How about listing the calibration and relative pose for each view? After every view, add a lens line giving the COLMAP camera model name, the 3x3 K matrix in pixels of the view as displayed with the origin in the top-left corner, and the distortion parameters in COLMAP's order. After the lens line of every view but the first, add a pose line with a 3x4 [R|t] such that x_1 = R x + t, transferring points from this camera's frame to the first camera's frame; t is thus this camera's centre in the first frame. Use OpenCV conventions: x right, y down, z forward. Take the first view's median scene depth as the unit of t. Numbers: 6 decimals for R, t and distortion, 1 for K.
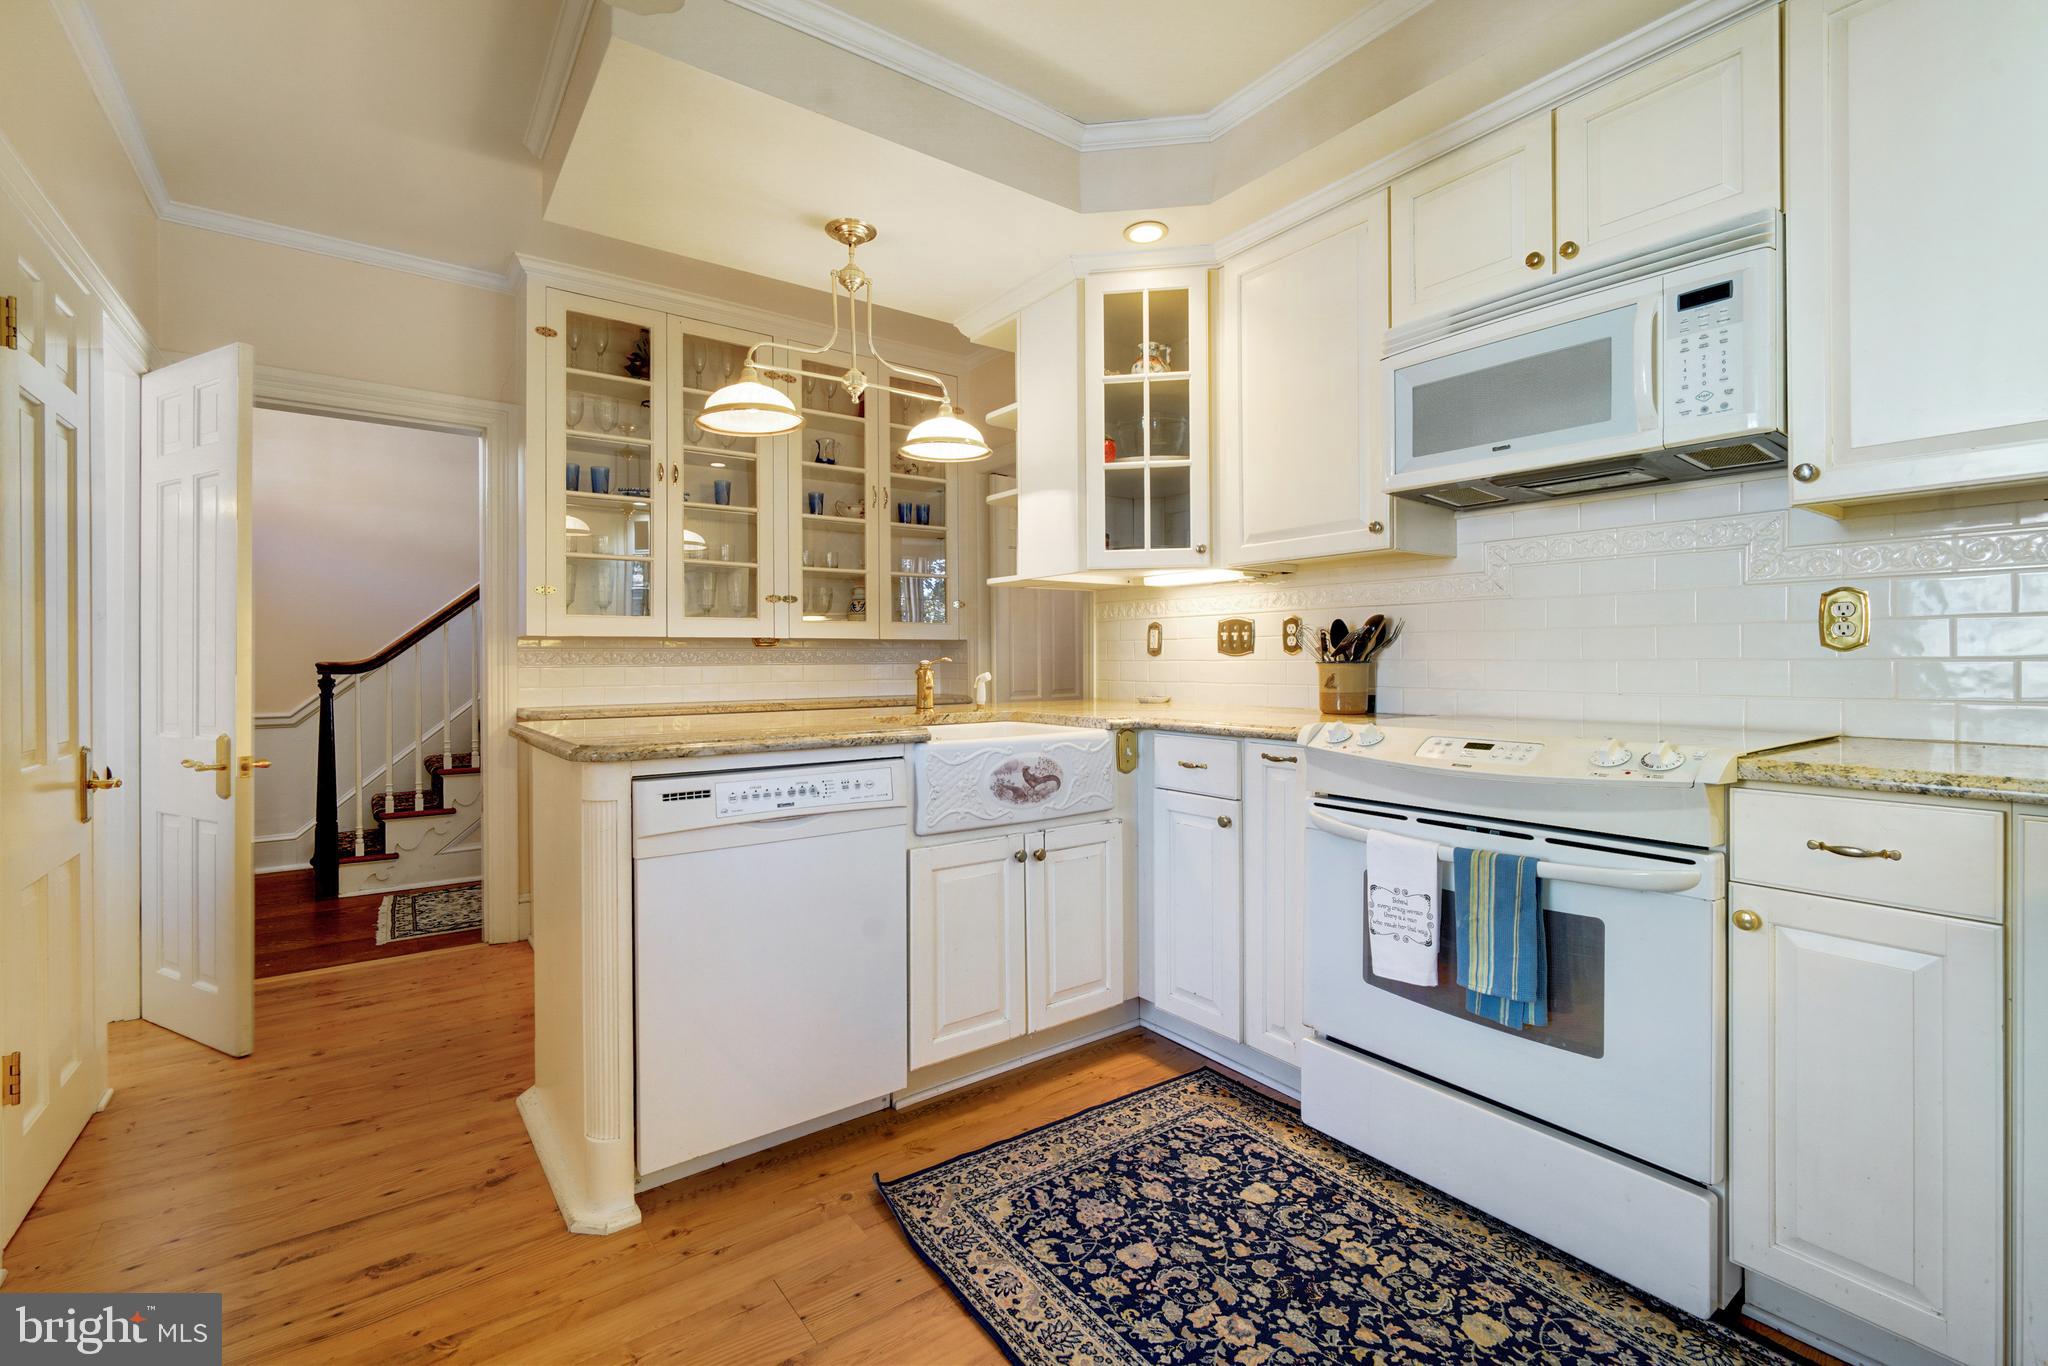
lens RADIAL K [[886.4, 0, 1022.3], [0, 886.4, 678.9], [0, 0, 1]] dist [-0.002342, -0.000464]
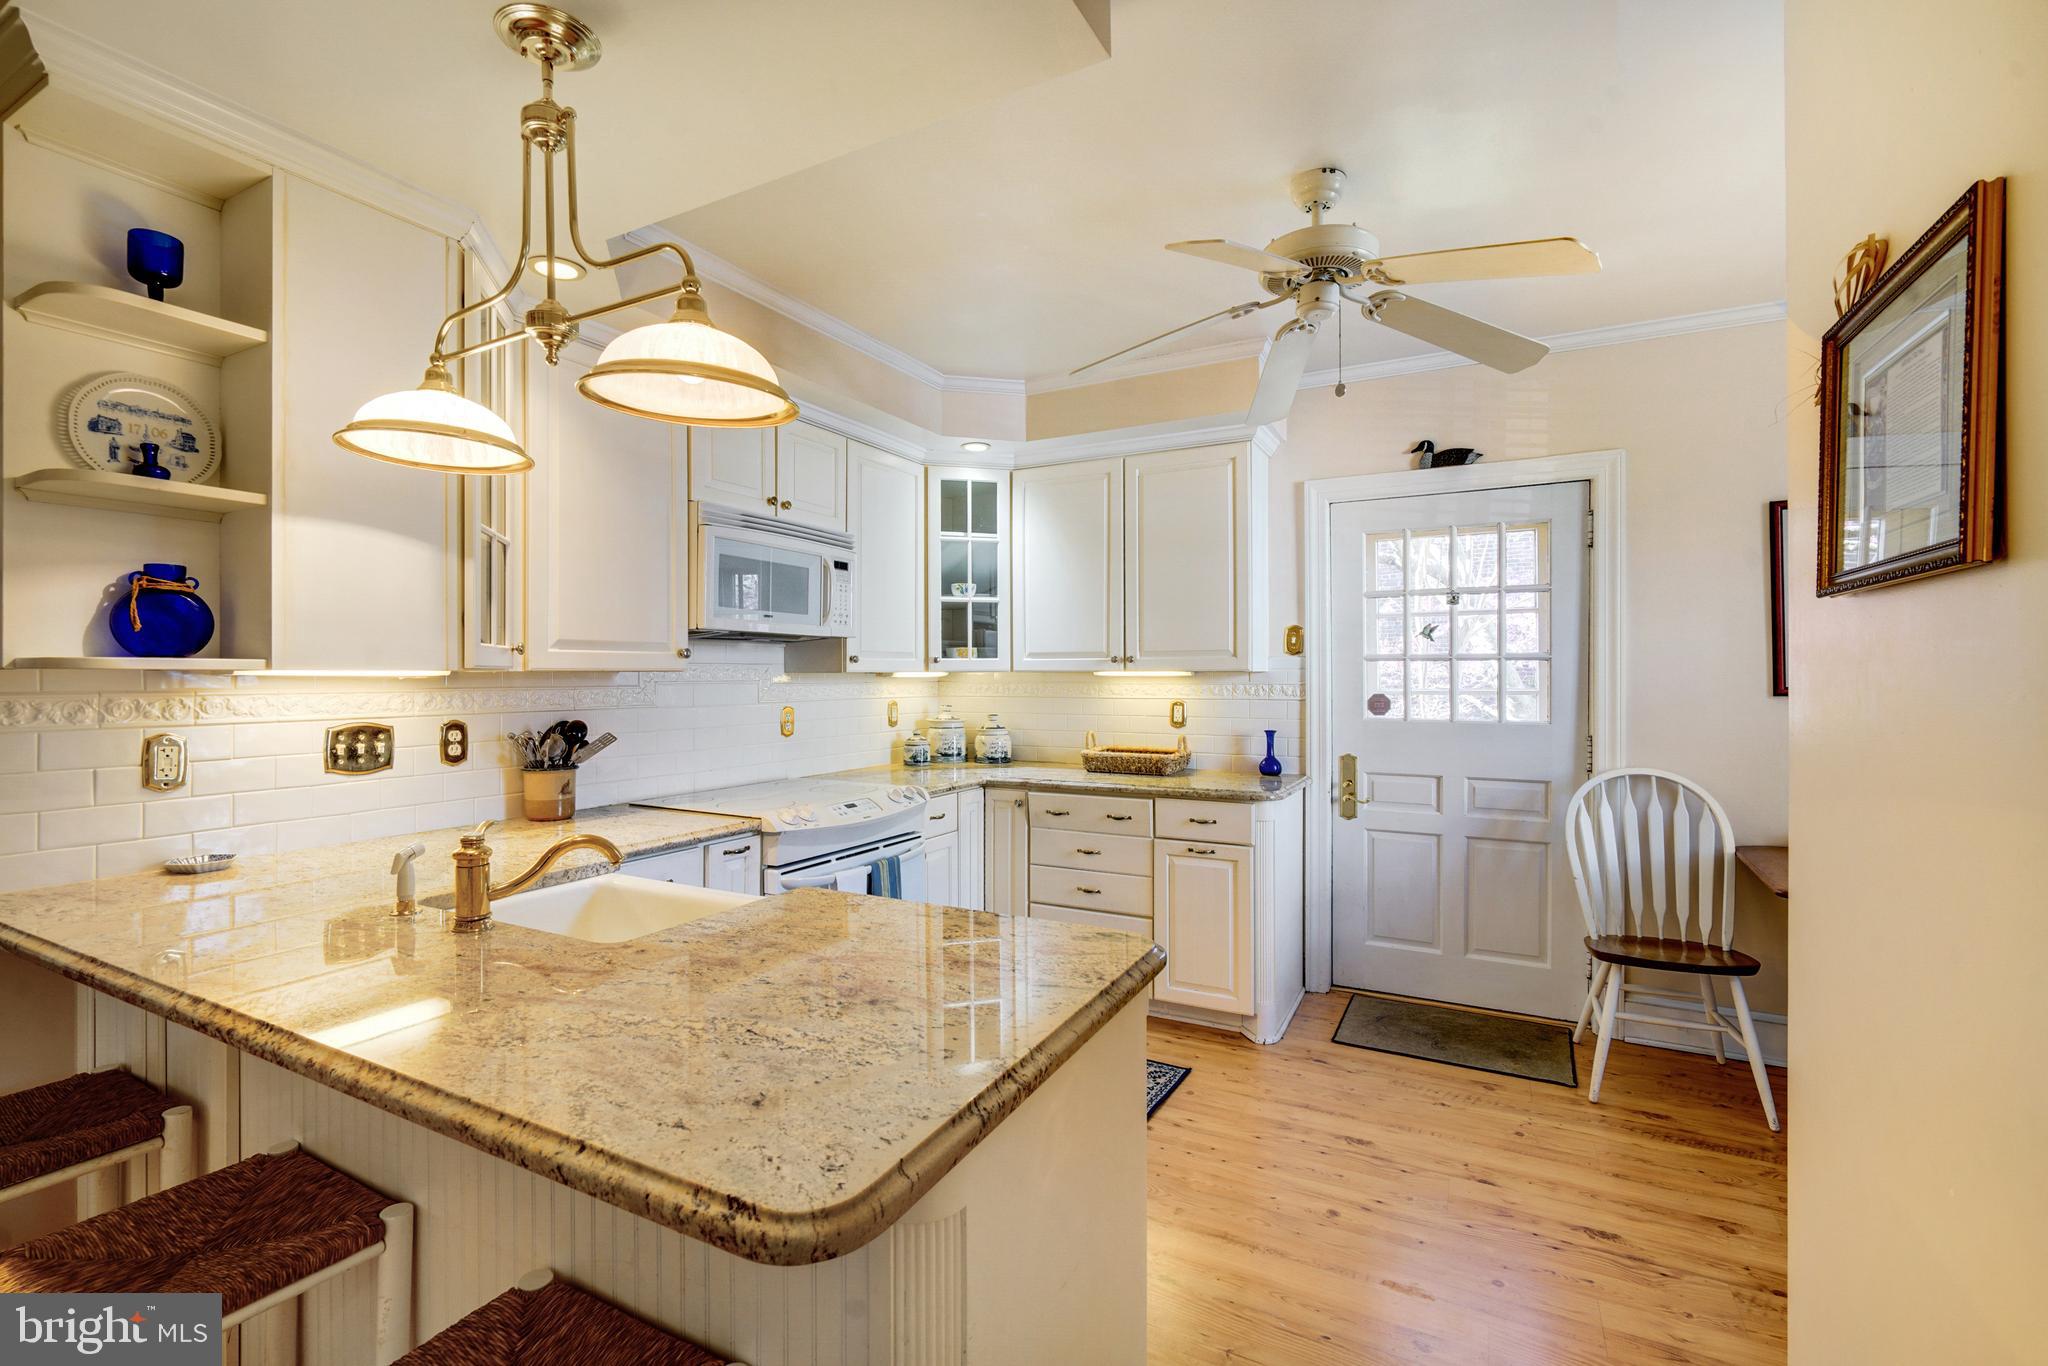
lens RADIAL K [[886.4, 0, 1022.3], [0, 886.4, 678.9], [0, 0, 1]] dist [-0.002342, -0.000464]
pose [[-0.434817, 0.006343, 0.900497, -0.710984], [0.023230, 0.999721, 0.004175, -0.102569], [-0.900219, 0.022734, -0.434843, 0.878414]]
